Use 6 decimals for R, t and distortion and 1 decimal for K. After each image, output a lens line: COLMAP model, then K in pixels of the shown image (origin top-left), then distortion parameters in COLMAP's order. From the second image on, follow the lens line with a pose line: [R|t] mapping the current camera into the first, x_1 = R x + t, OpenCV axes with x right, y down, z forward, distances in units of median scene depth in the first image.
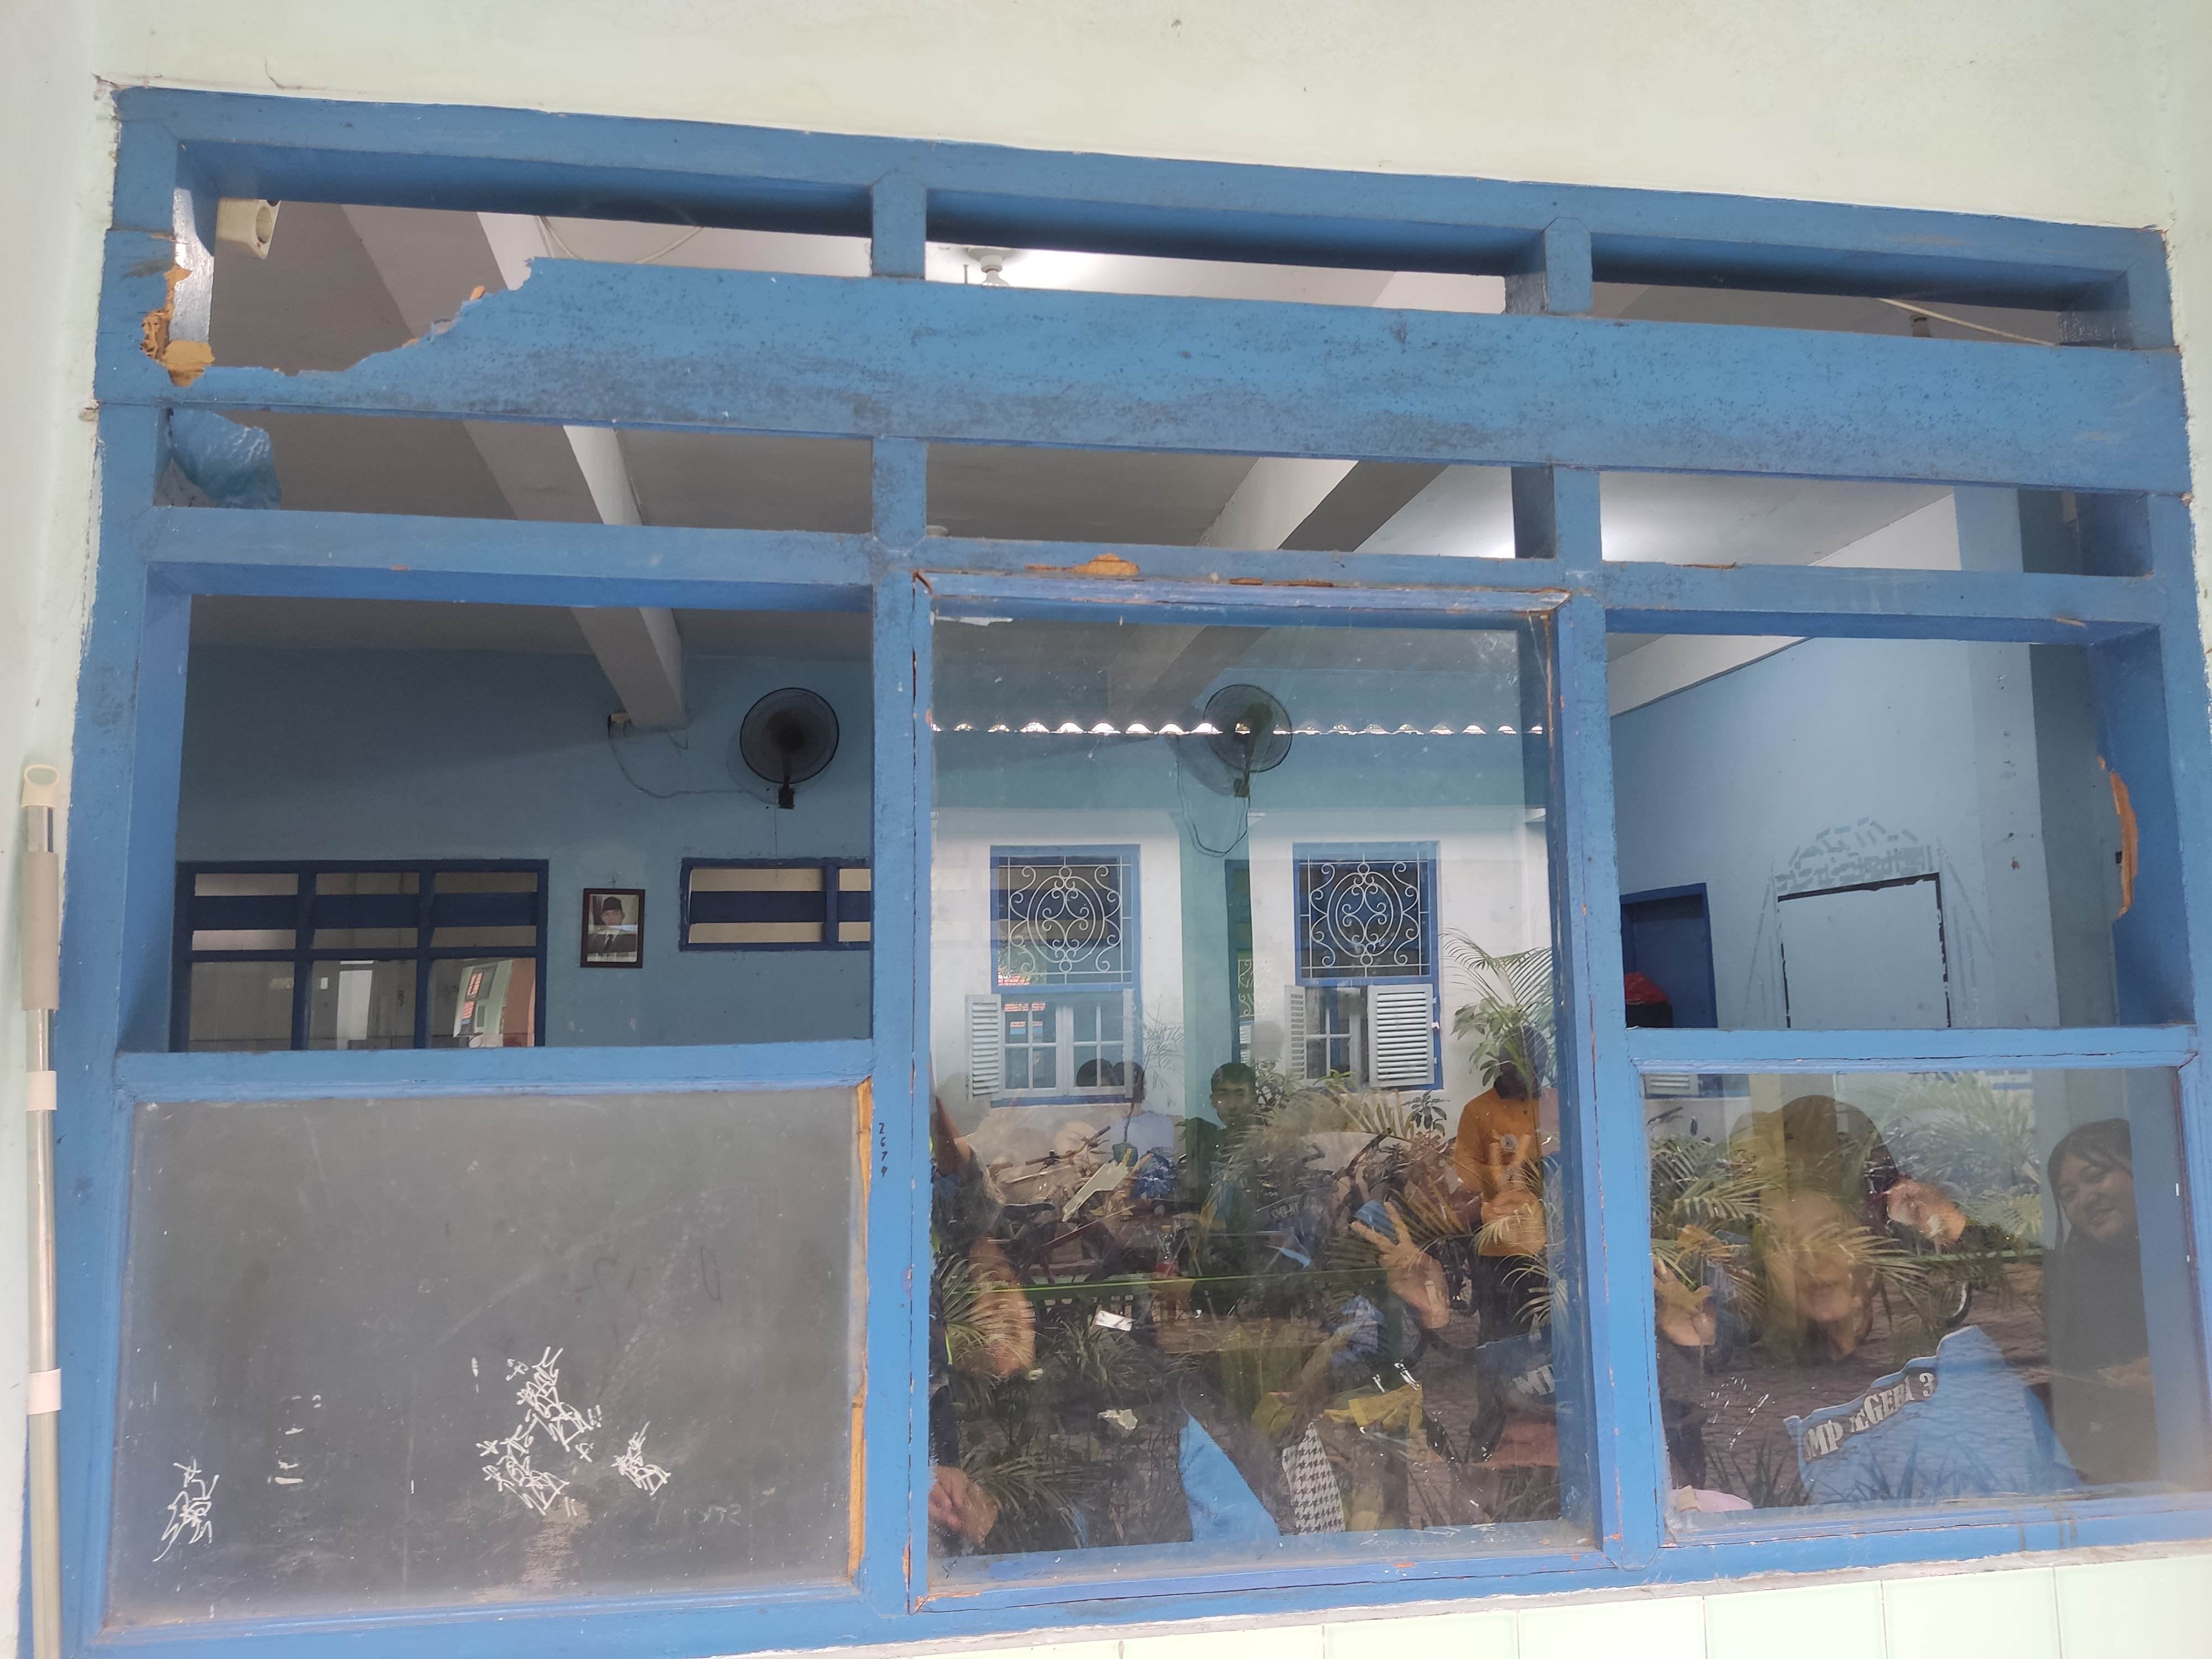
lens RADIAL K [[1593.5, 0, 1106.0], [0, 1593.5, 829.5], [0, 0, 1]] dist [0.076000, -0.105805]
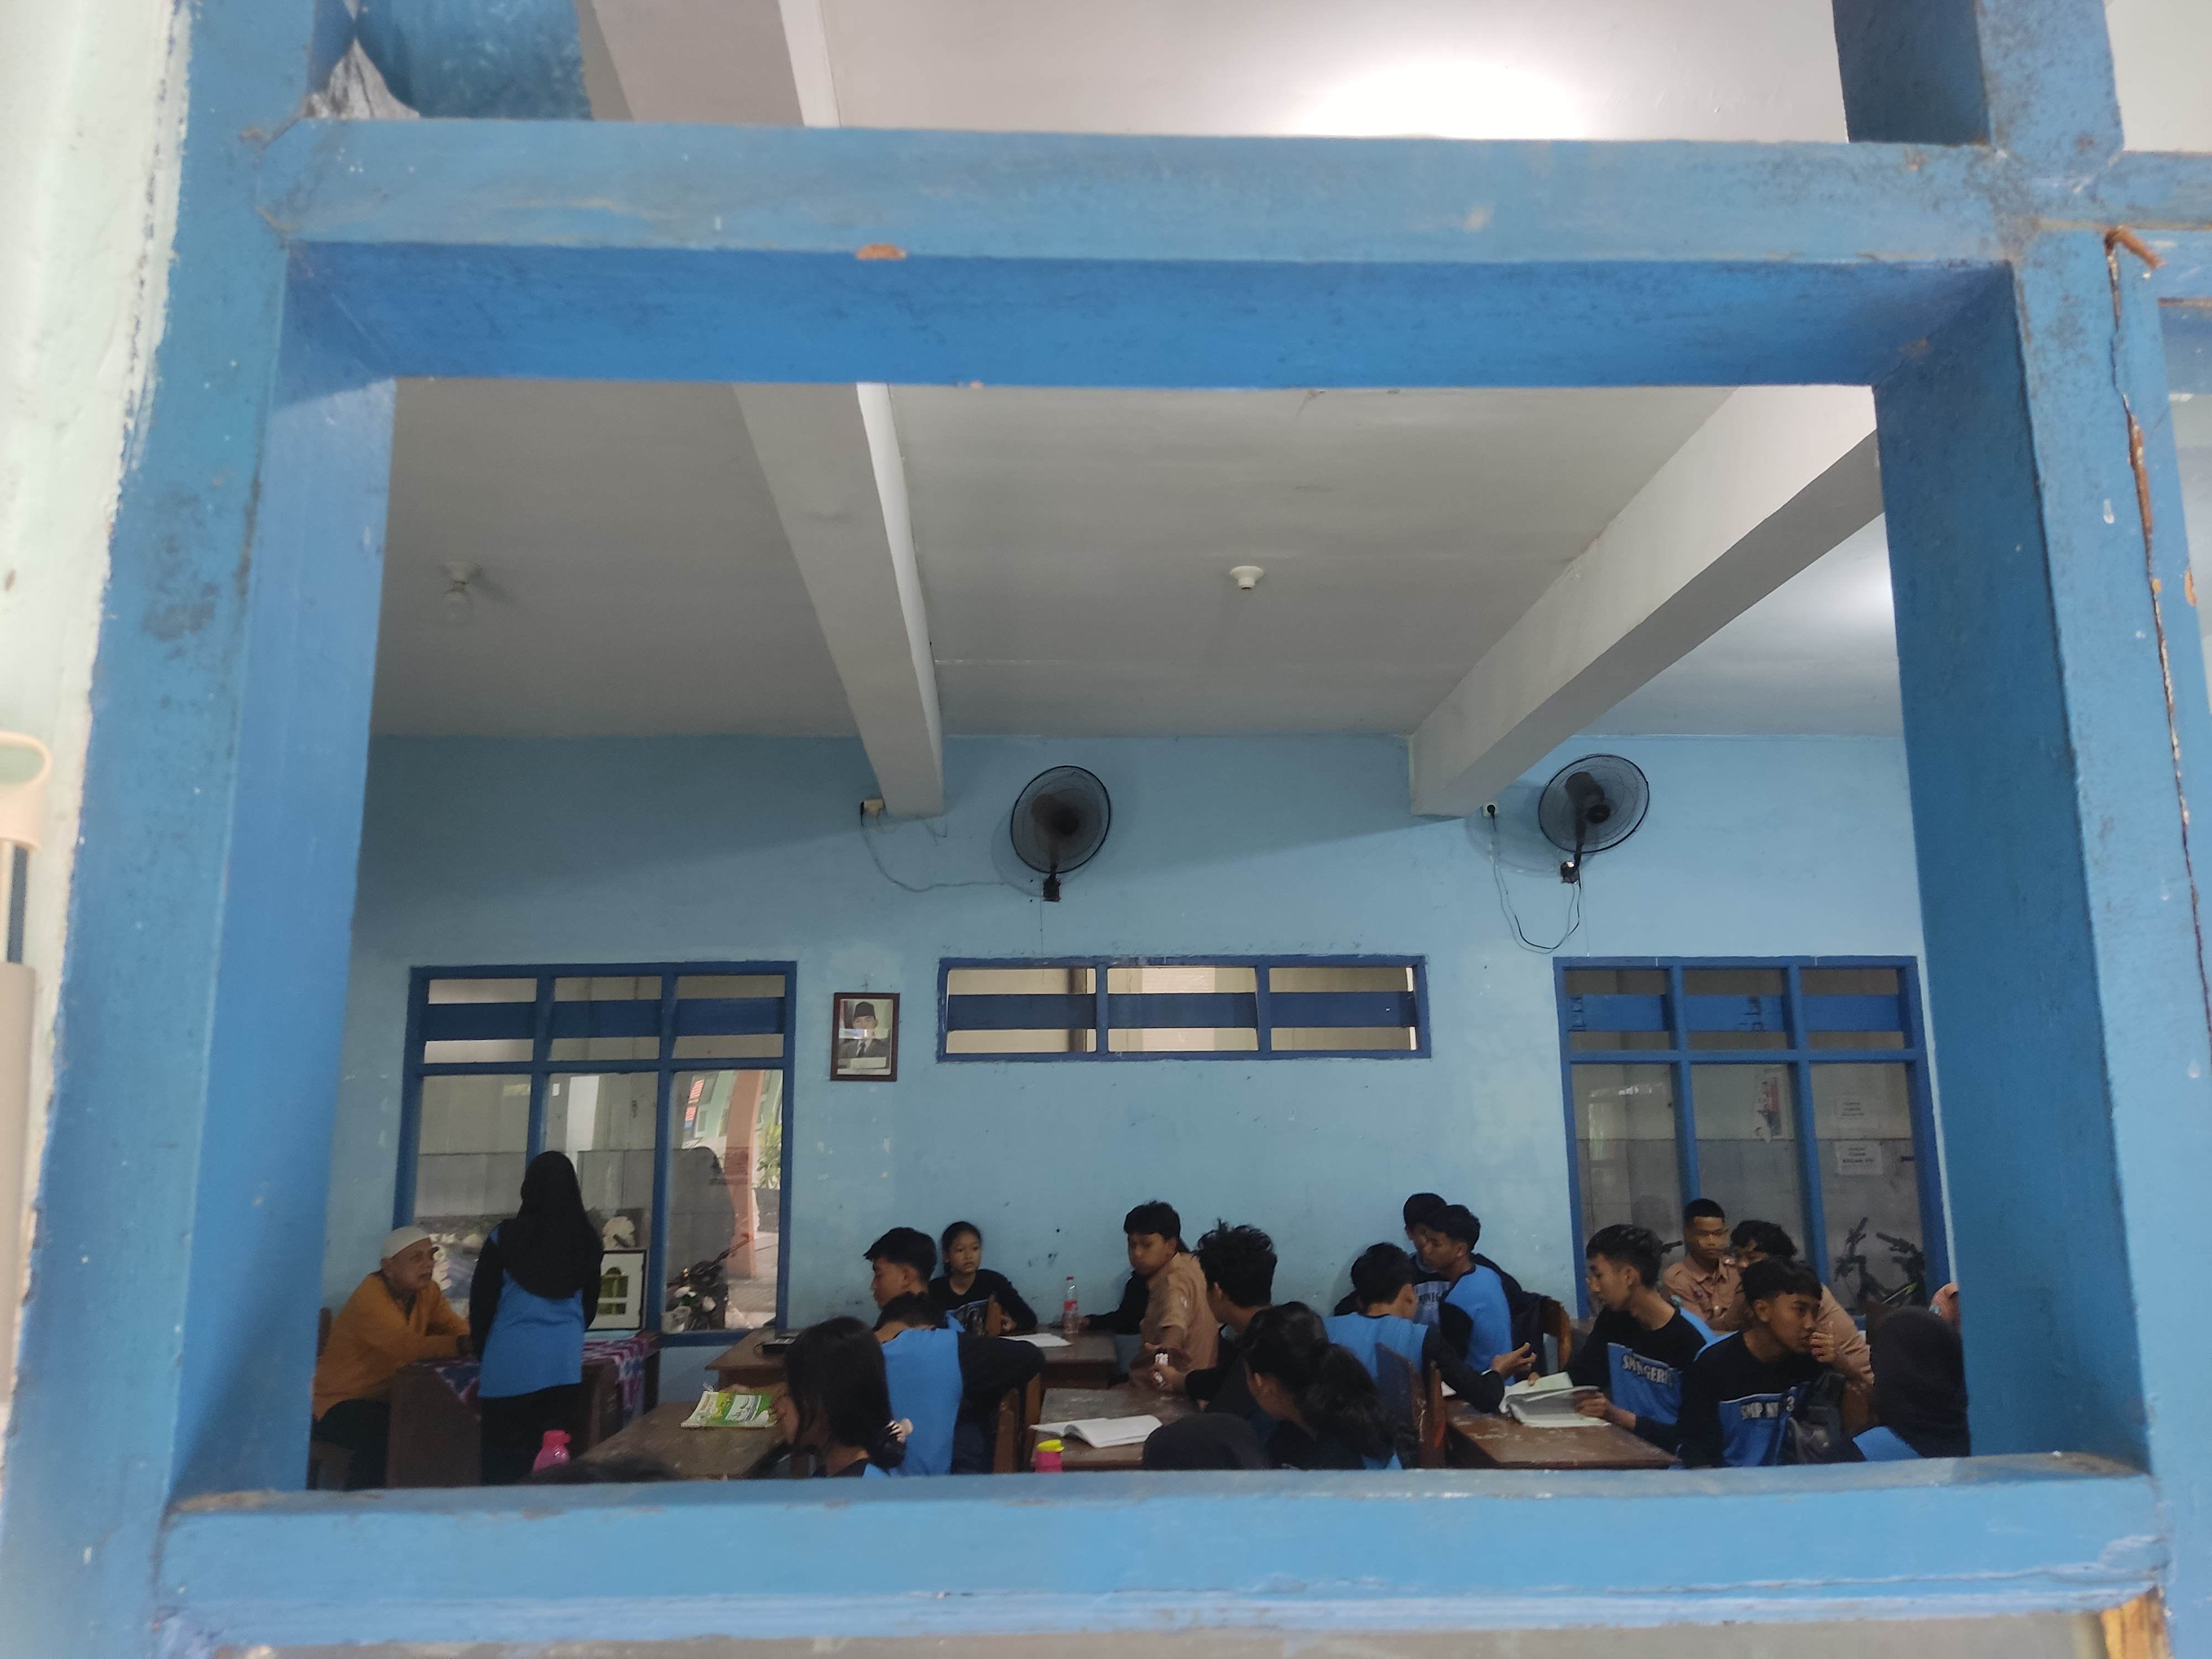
lens RADIAL K [[1575.0, 0, 1106.0], [0, 1575.0, 829.5], [0, 0, 1]] dist [0.086543, -0.101354]
pose [[0.993234, -0.016360, -0.114976, -0.069163], [0.009249, 0.998026, -0.062115, 0.001691], [0.115765, 0.060631, 0.991424, 0.126856]]
